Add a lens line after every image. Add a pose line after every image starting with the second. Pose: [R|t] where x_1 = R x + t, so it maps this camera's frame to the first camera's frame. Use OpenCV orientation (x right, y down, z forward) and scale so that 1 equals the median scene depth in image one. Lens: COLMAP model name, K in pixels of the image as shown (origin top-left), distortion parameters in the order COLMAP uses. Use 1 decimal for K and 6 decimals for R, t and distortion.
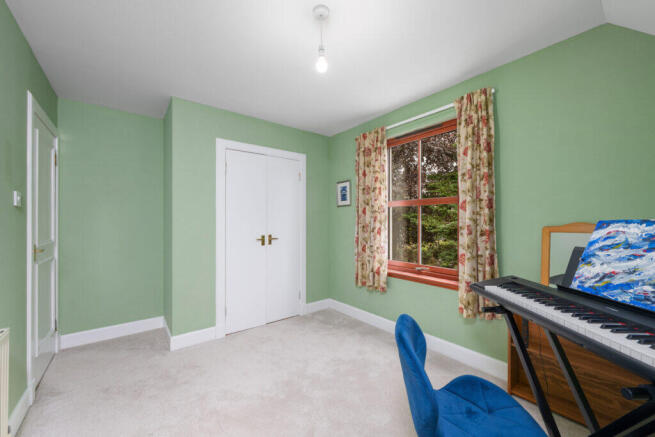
lens RADIAL K [[261.1, 0, 327.8], [0, 261.1, 219.5], [0, 0, 1]] dist [-0.002213, -0.000410]
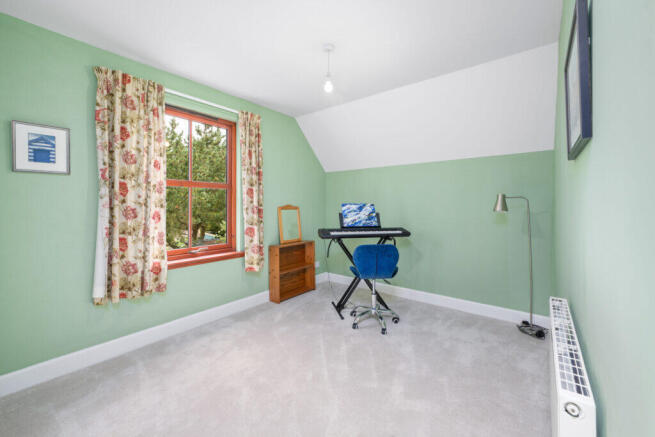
lens RADIAL K [[261.1, 0, 332.8], [0, 261.1, 204.9], [0, 0, 1]] dist [-0.002213, -0.000410]
pose [[-0.238990, 0.004803, 0.971010, -0.691261], [-0.005932, 0.999962, -0.006406, 0.014366], [-0.971004, -0.007291, -0.238953, 0.680319]]
